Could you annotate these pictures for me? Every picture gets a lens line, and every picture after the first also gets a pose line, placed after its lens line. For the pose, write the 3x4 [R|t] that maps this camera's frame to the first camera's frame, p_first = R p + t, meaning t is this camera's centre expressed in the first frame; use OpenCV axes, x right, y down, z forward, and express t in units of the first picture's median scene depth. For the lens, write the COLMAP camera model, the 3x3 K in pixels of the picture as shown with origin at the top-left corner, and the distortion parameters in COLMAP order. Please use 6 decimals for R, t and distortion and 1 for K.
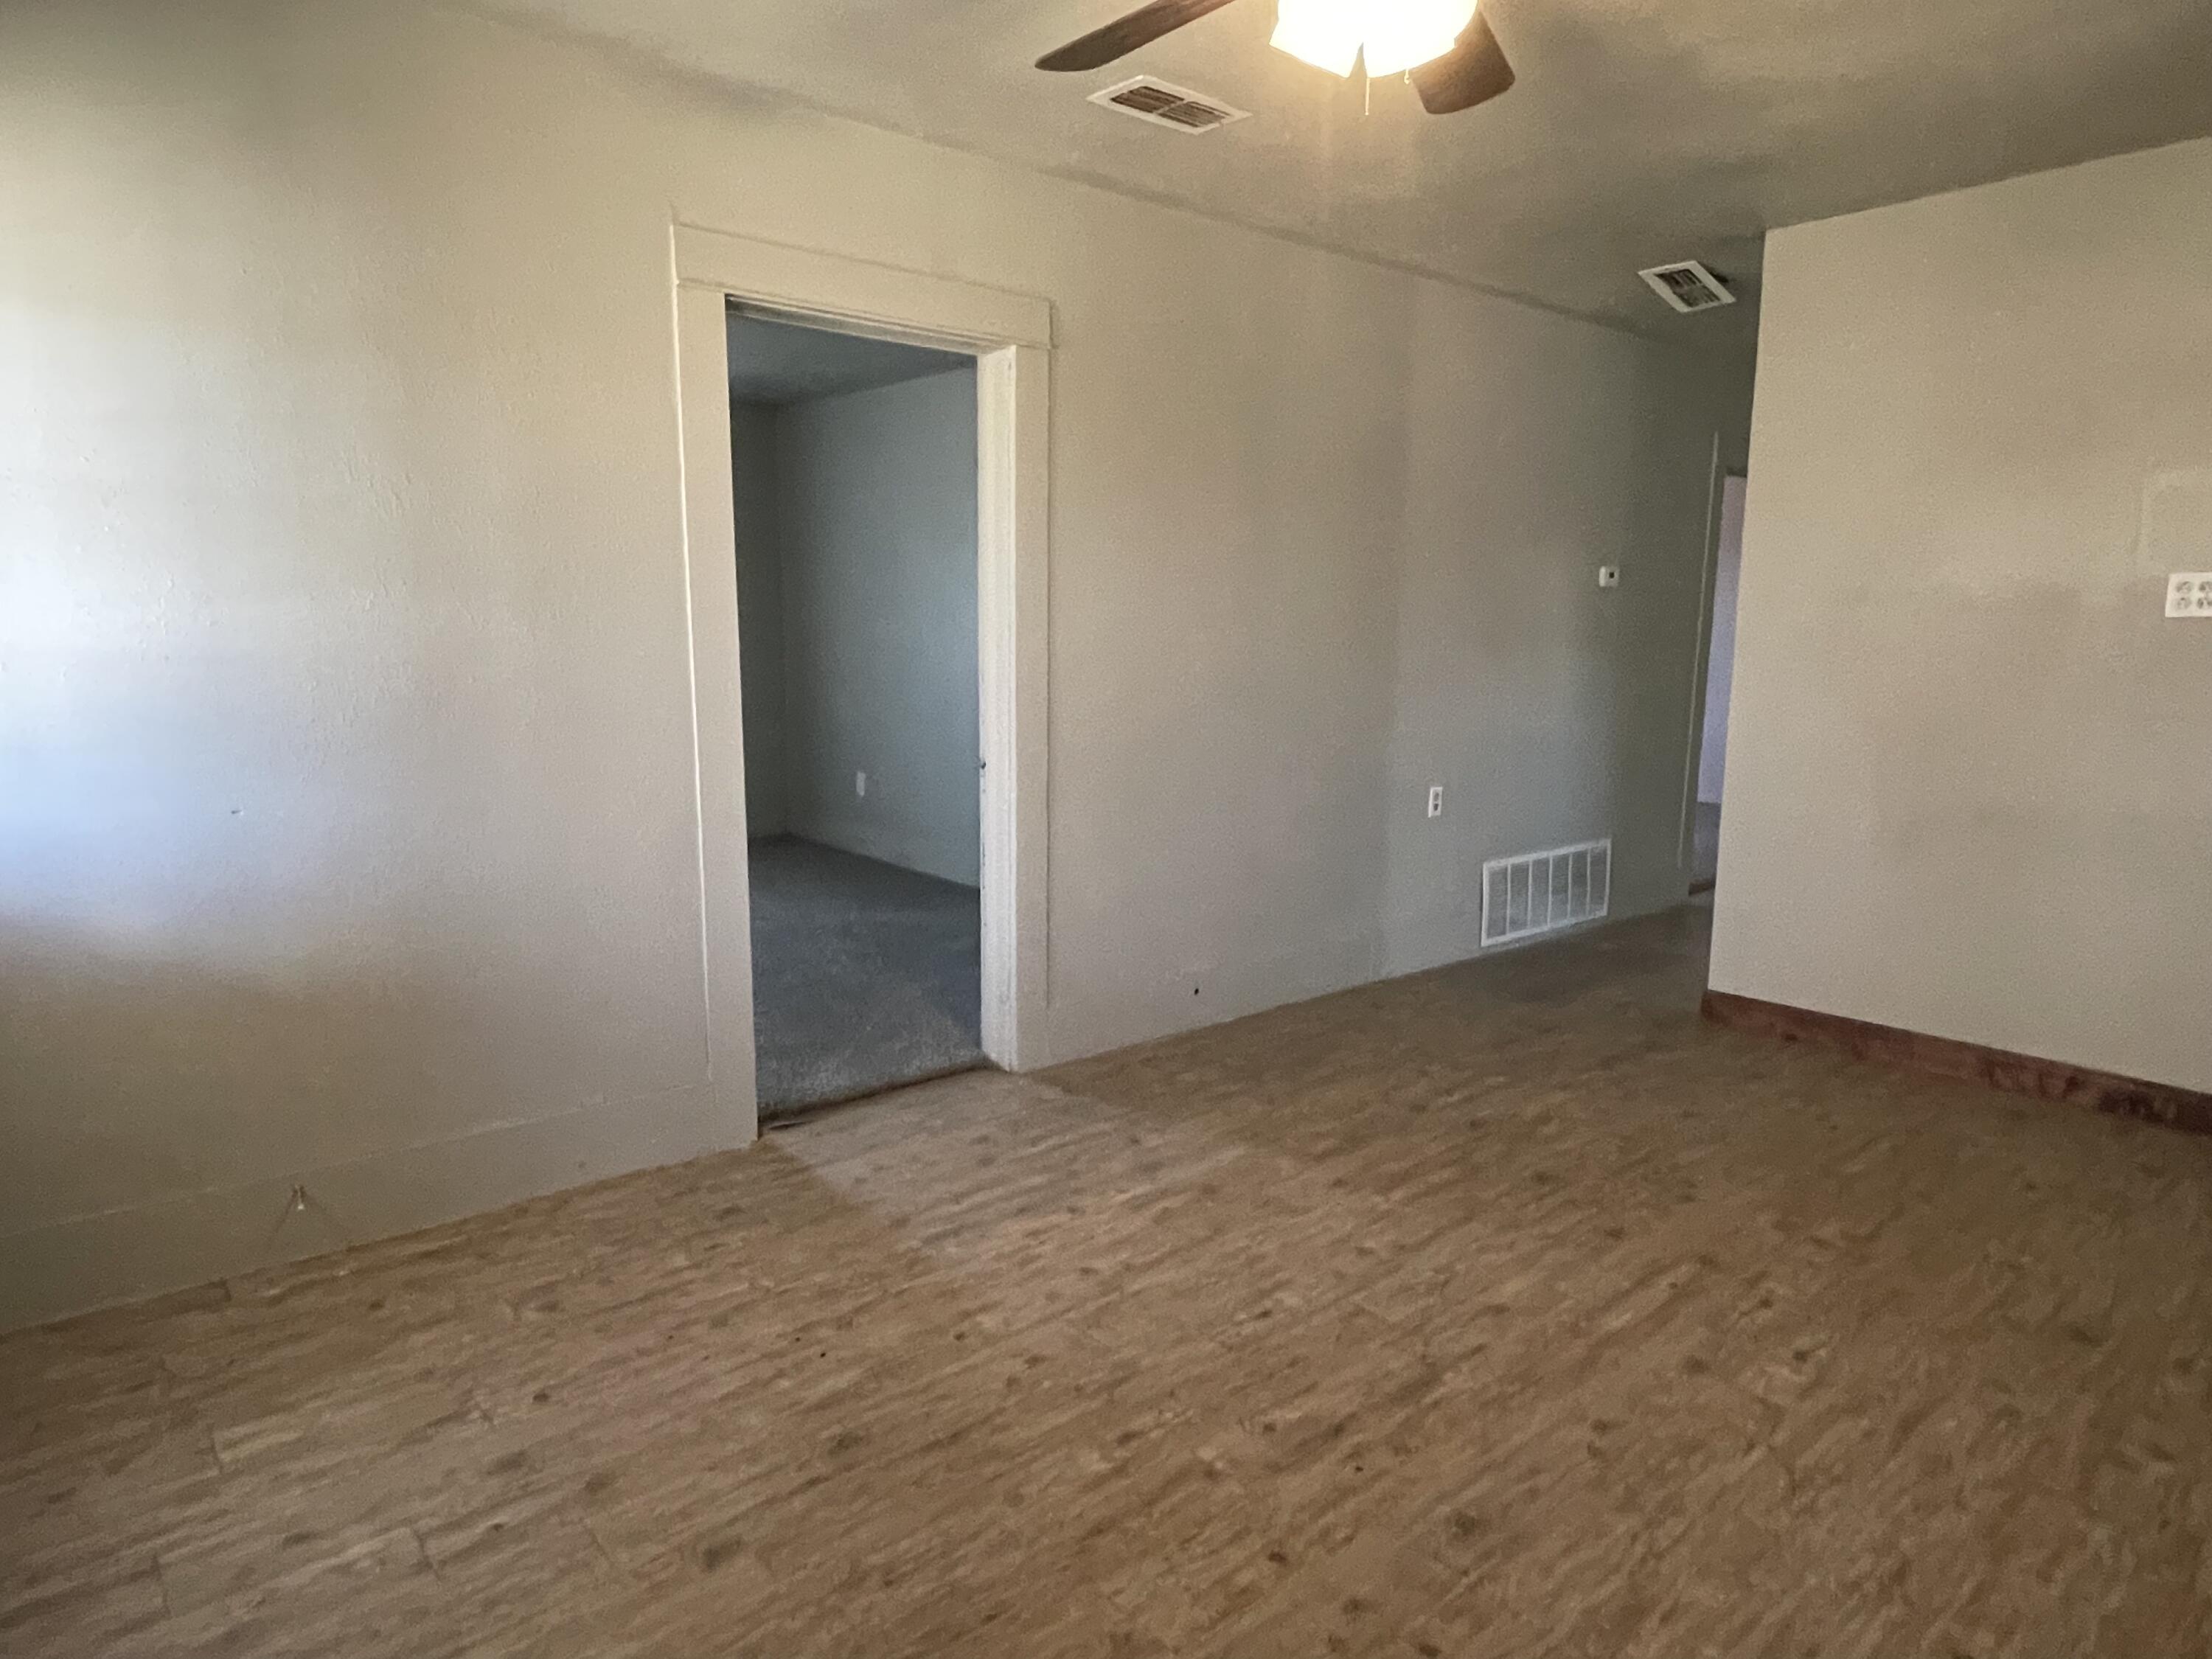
lens RADIAL K [[1316.3, 0, 1106.0], [0, 1316.3, 829.5], [0, 0, 1]] dist [-0.005065, -0.000613]
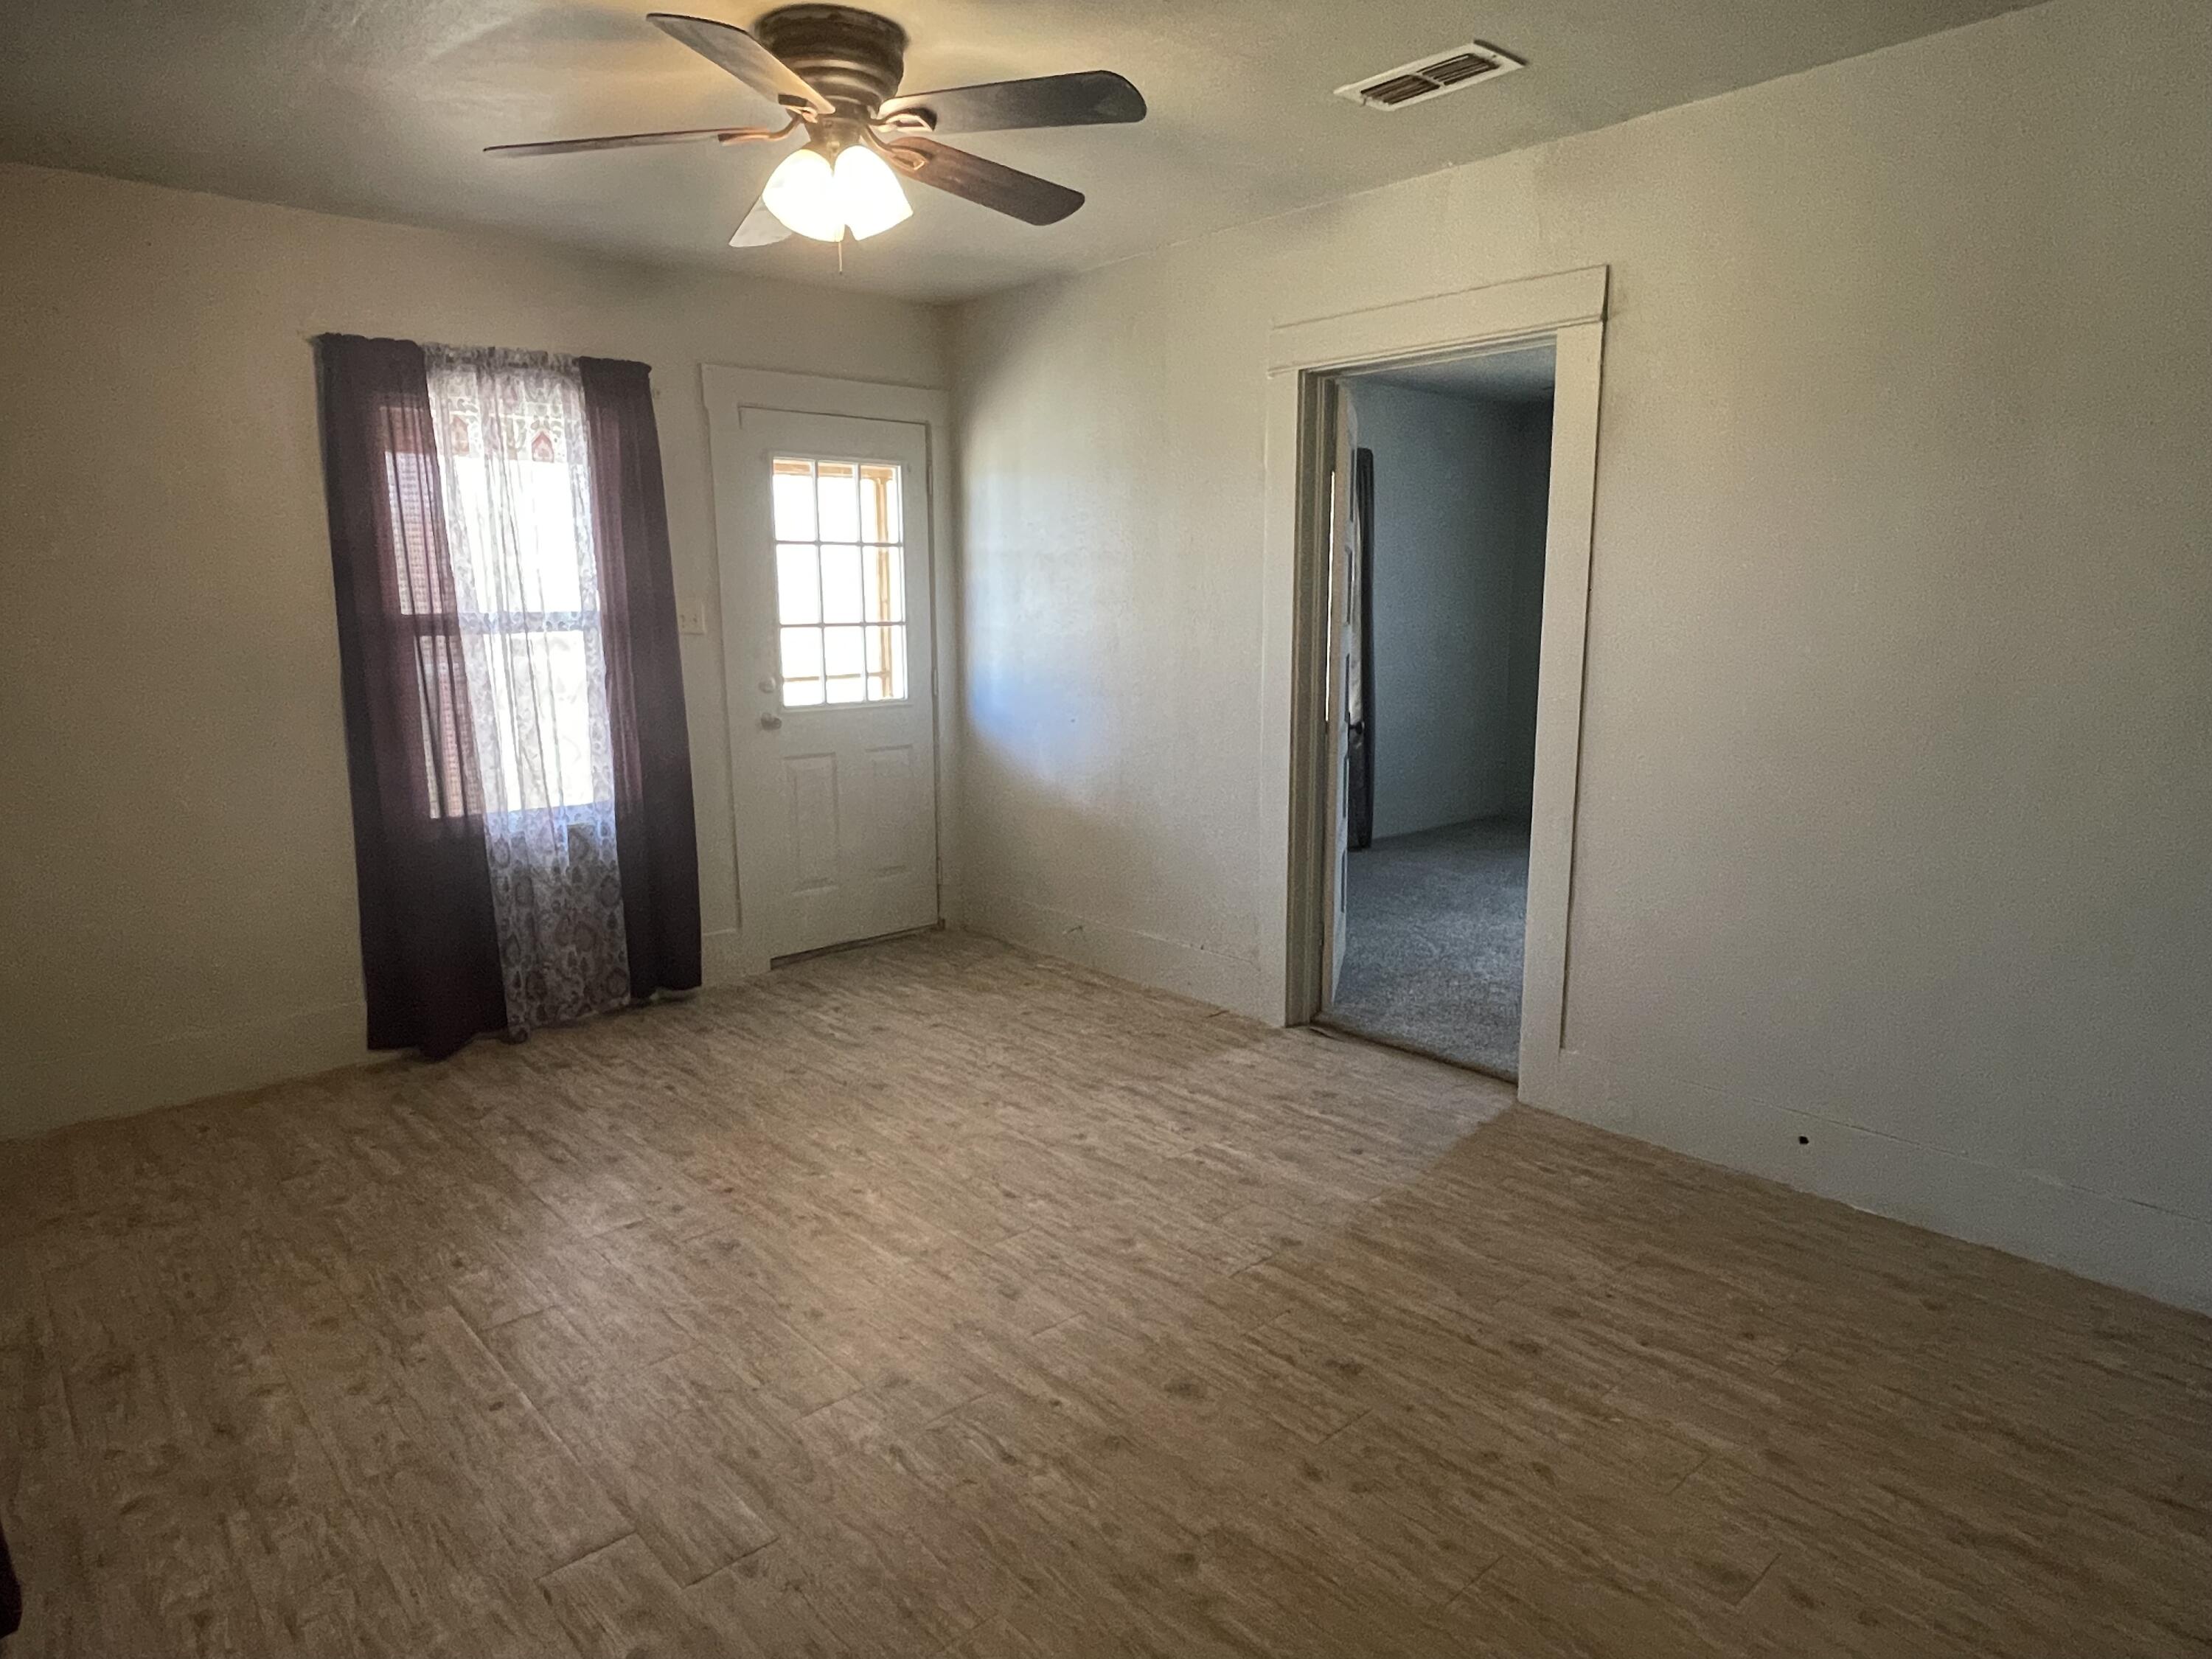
lens RADIAL K [[1292.7, 0, 1106.0], [0, 1292.7, 829.5], [0, 0, 1]] dist [0.024080, -0.040588]
pose [[0.054692, 0.171029, -0.983747, 1.111410], [-0.156341, 0.974537, 0.160735, -0.152227], [0.986188, 0.145009, 0.080038, 0.833343]]
